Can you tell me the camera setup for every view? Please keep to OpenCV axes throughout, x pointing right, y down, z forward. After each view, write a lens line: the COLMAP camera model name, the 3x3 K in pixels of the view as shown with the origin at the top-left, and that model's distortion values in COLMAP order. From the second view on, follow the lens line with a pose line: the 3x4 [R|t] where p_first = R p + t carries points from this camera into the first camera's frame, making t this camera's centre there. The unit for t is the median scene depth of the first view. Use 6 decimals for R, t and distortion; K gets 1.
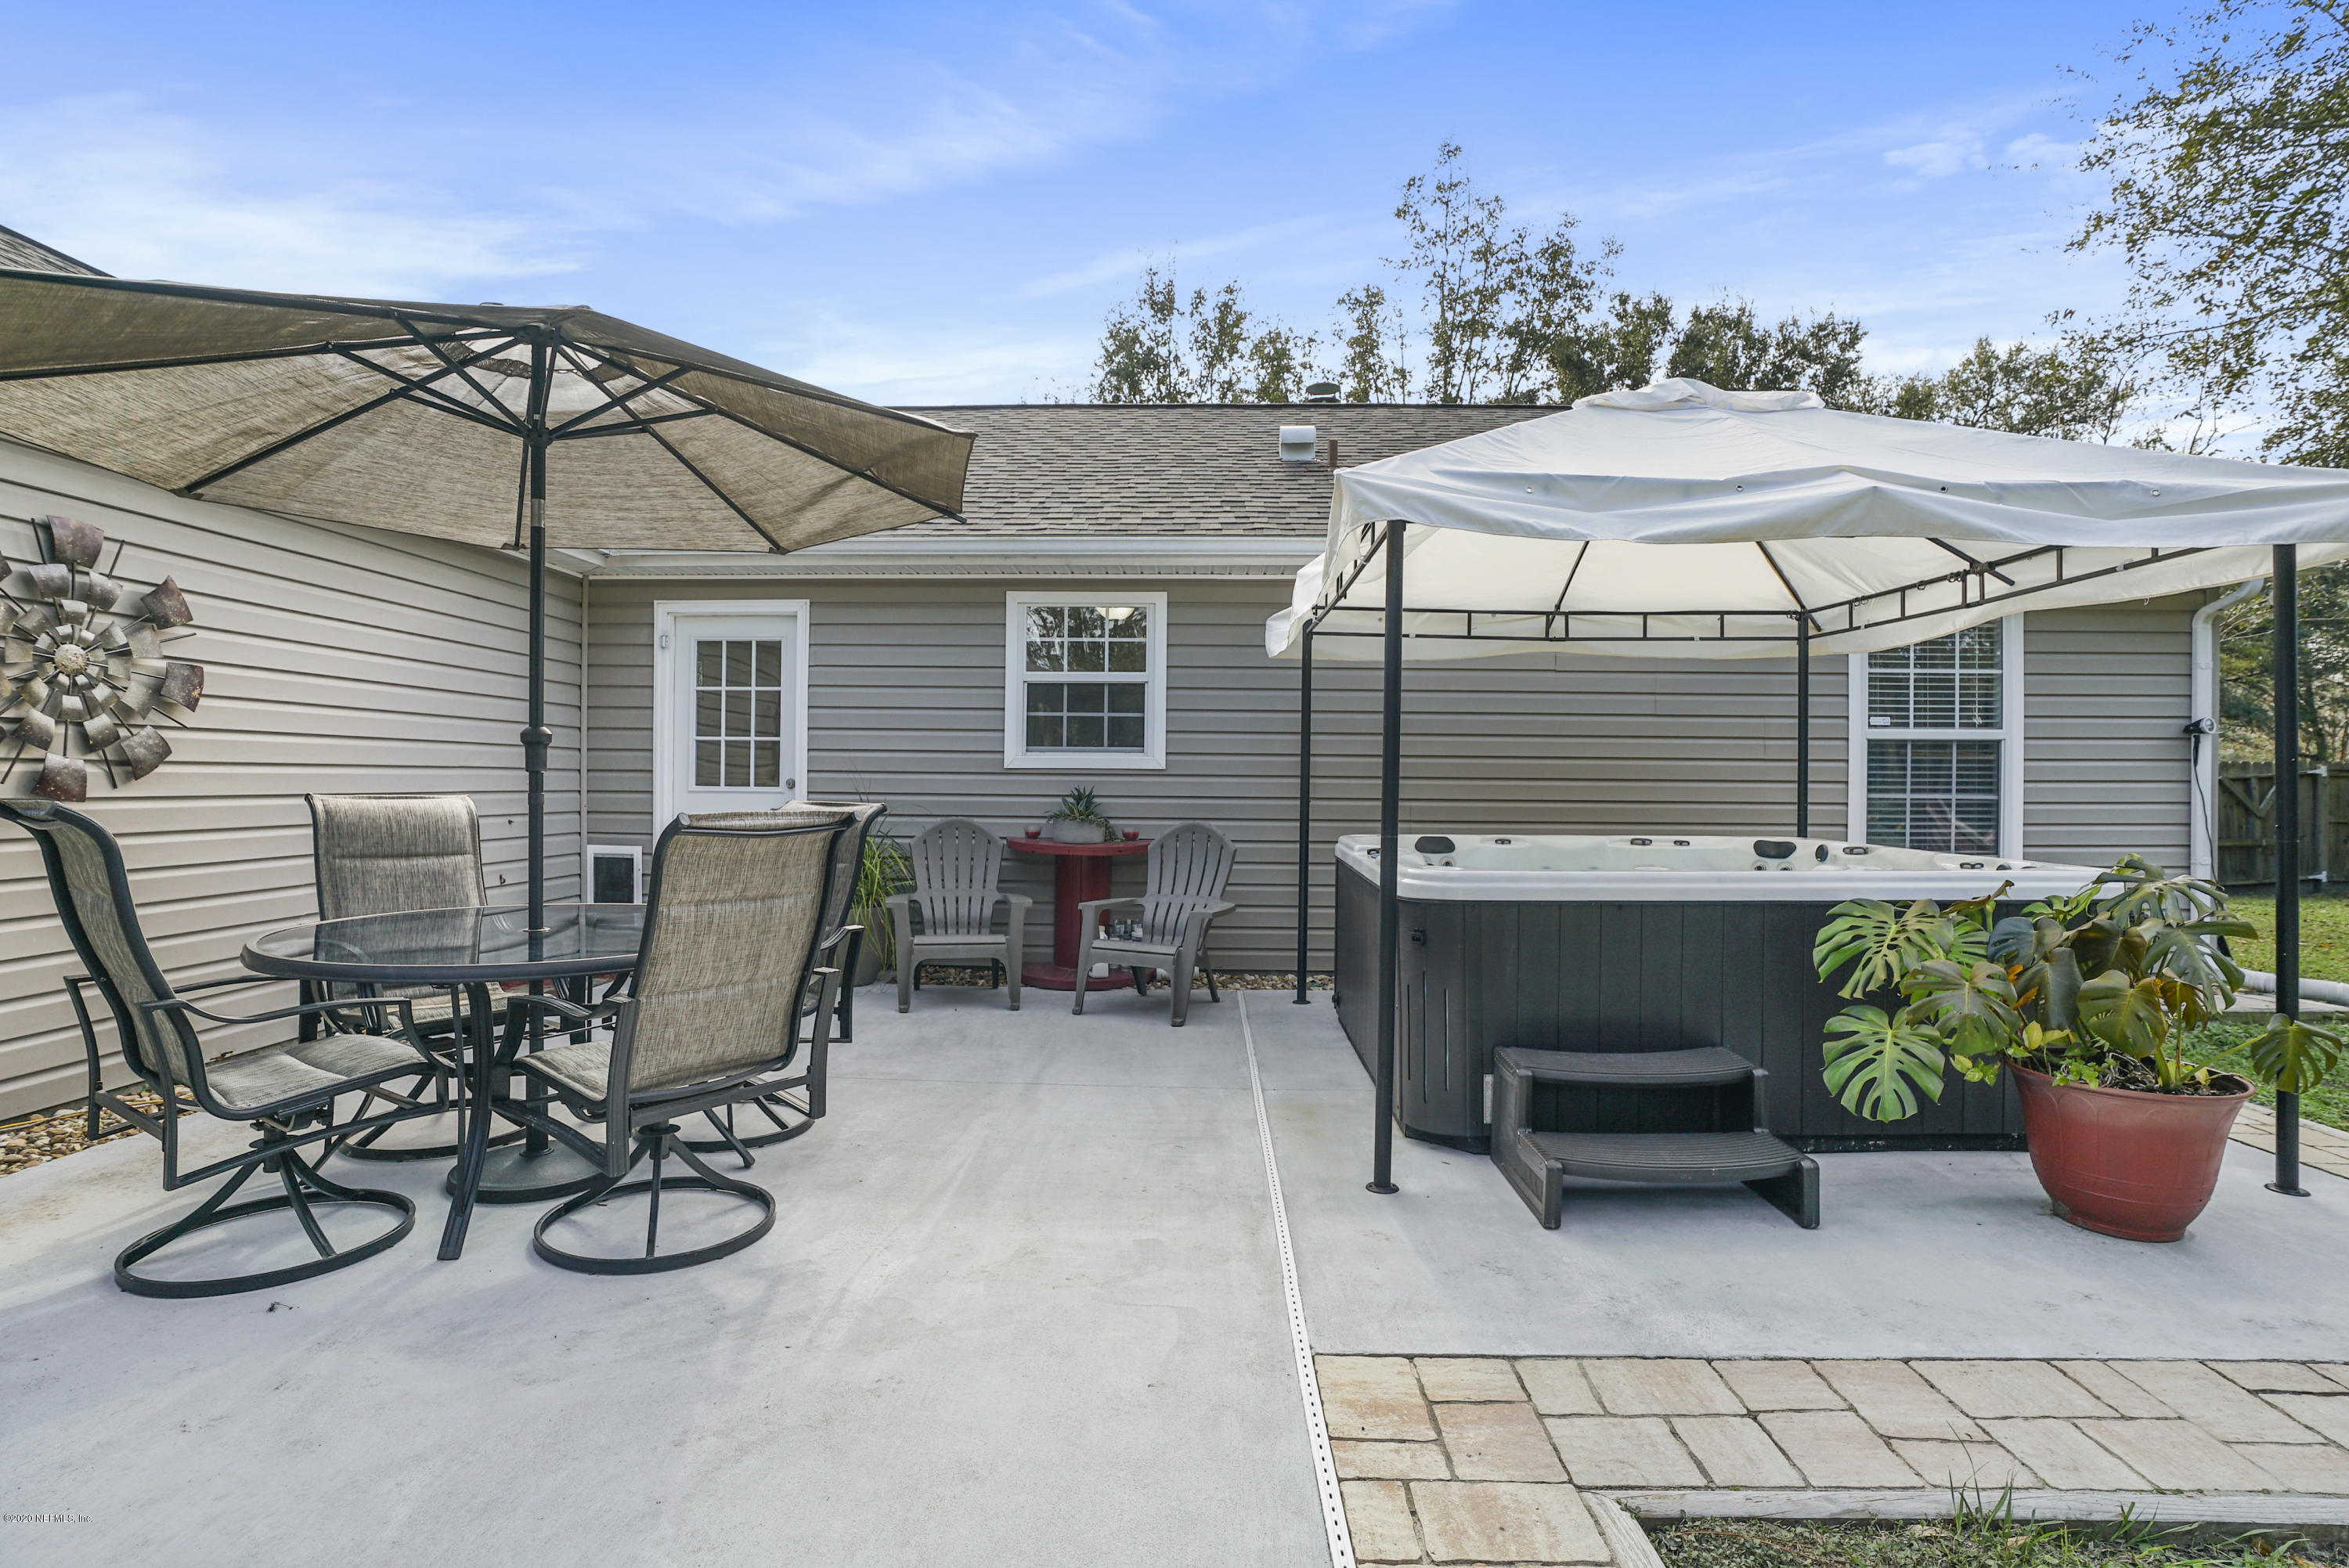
lens RADIAL K [[1125.4, 0, 1160.8], [0, 1125.4, 775.4], [0, 0, 1]] dist [-0.069526, 0.029978]
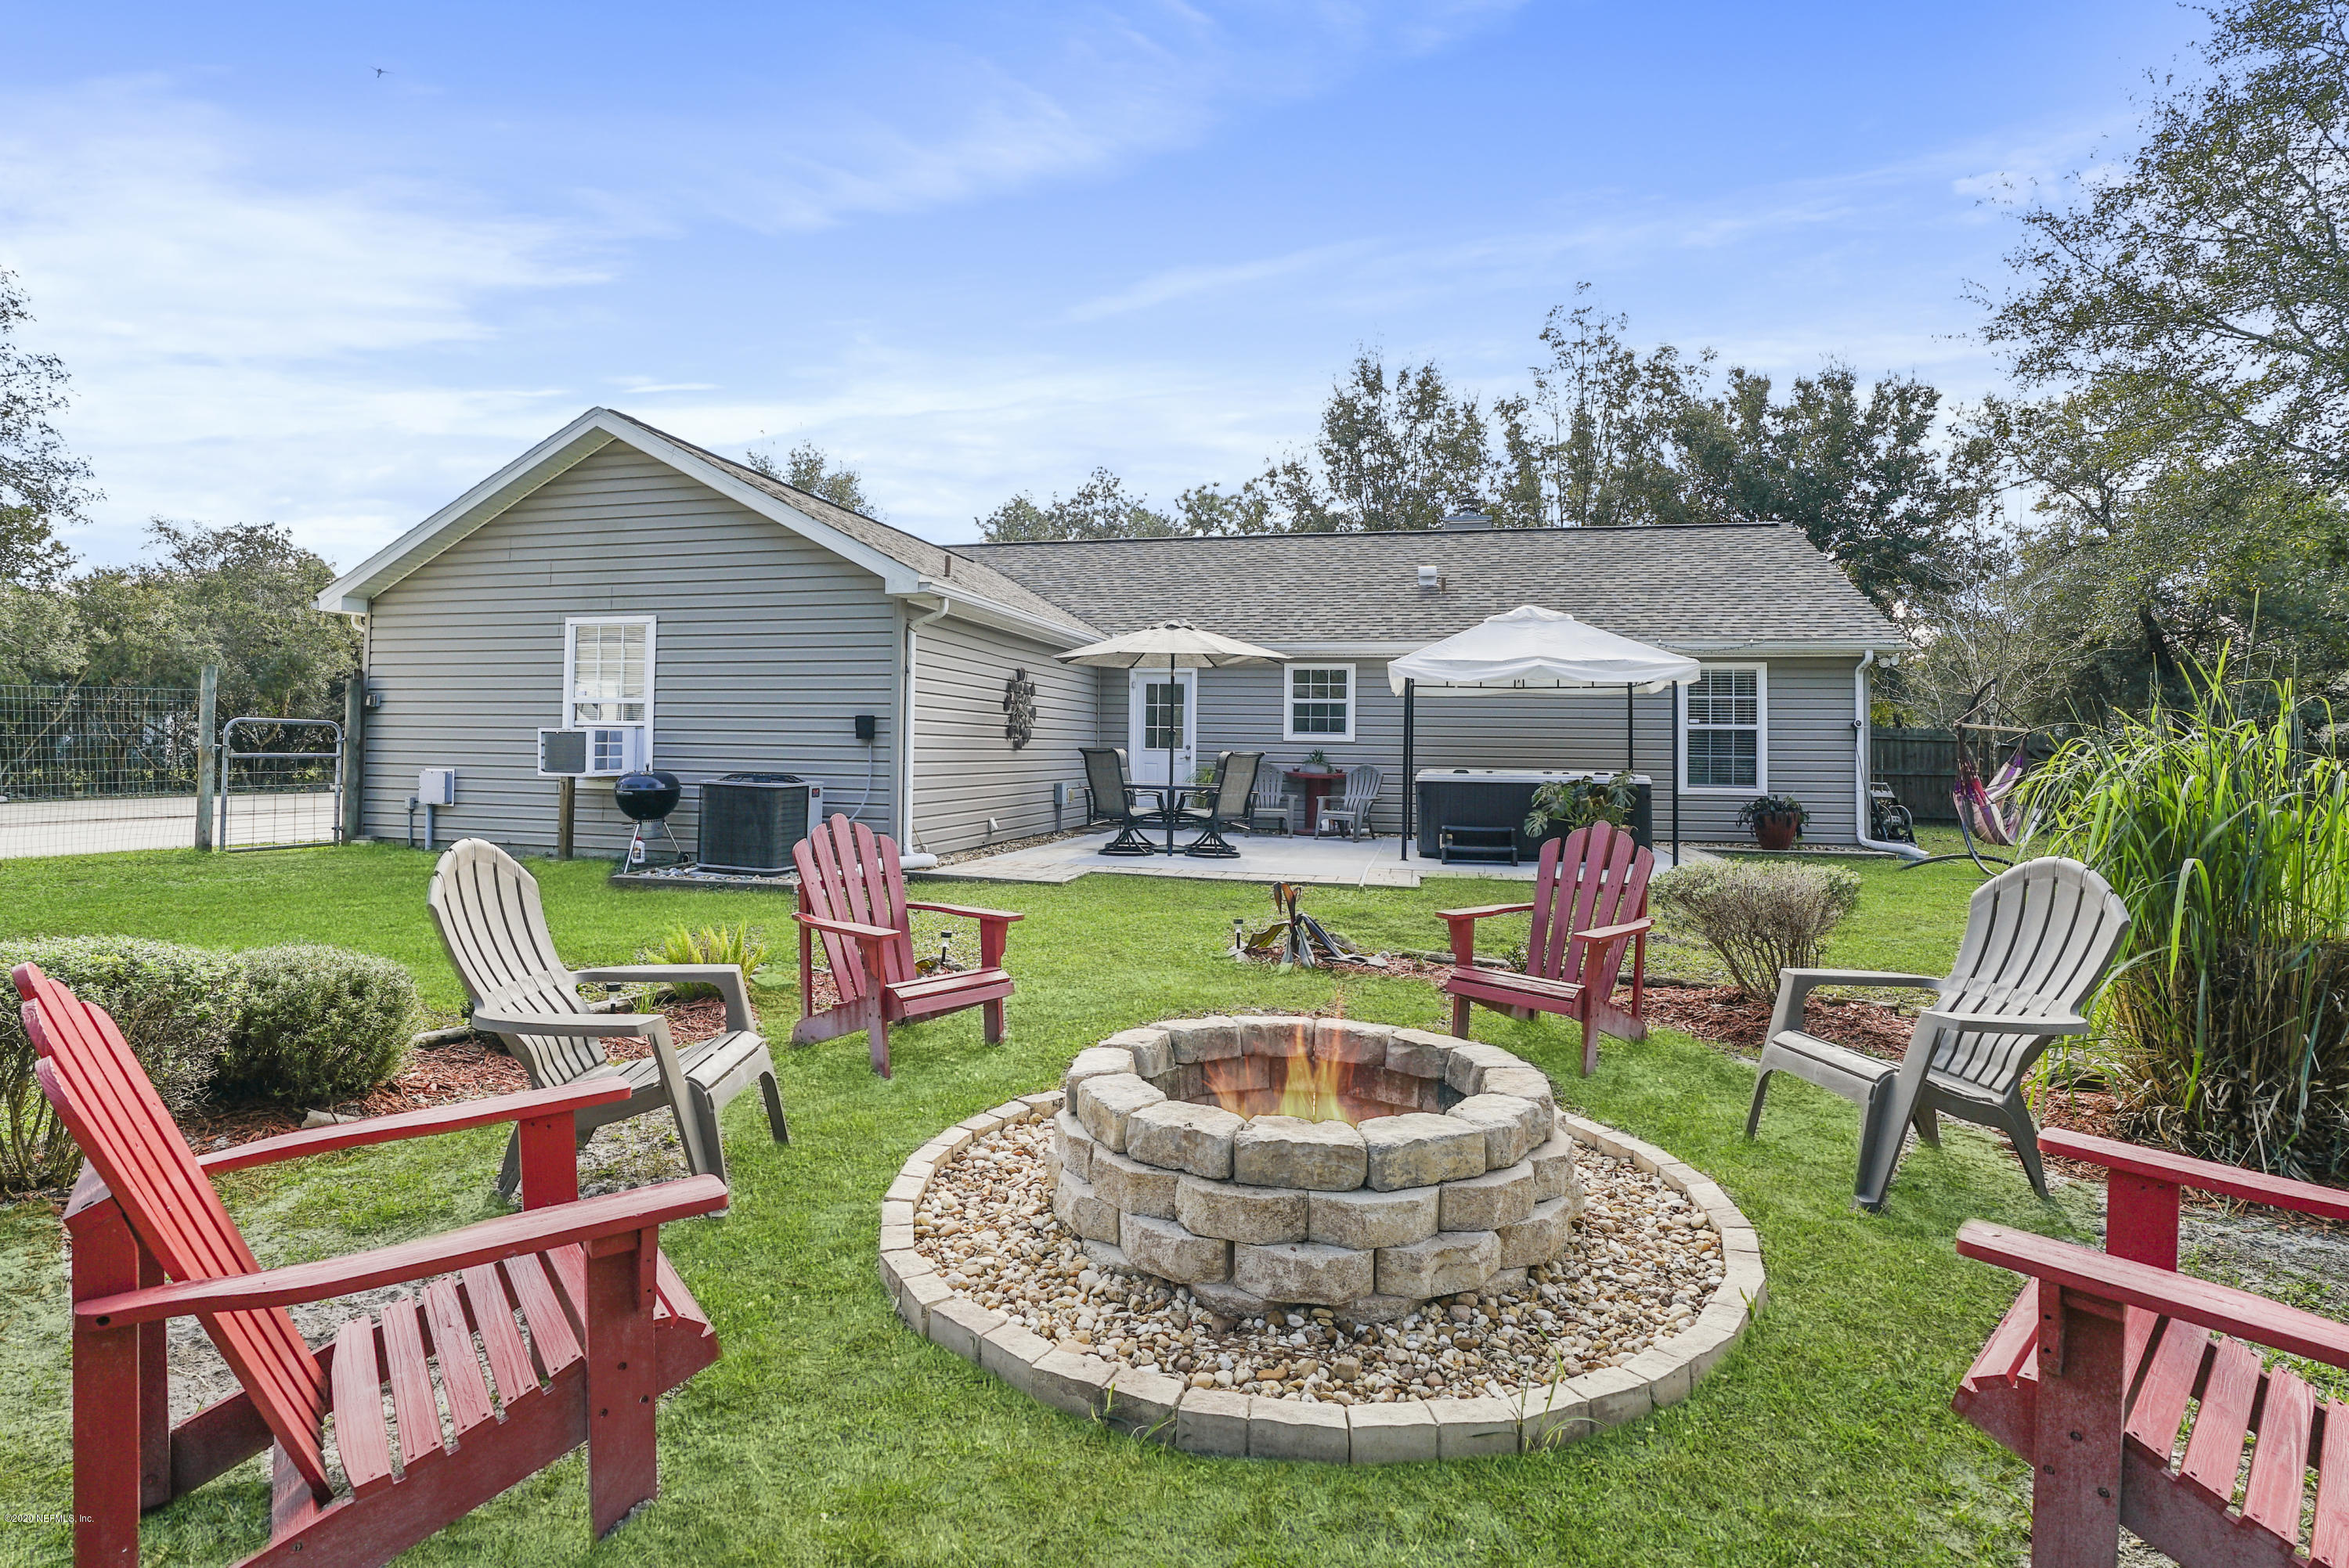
lens RADIAL K [[1081.8, 0, 1175.0], [0, 1081.8, 700.4], [0, 0, 1]] dist [-0.053580, 0.030572]
pose [[0.981028, -0.000898, -0.193862, 0.070843], [-0.007297, 0.999109, -0.041558, 0.003878], [0.193726, 0.042185, 0.980148, -1.207269]]
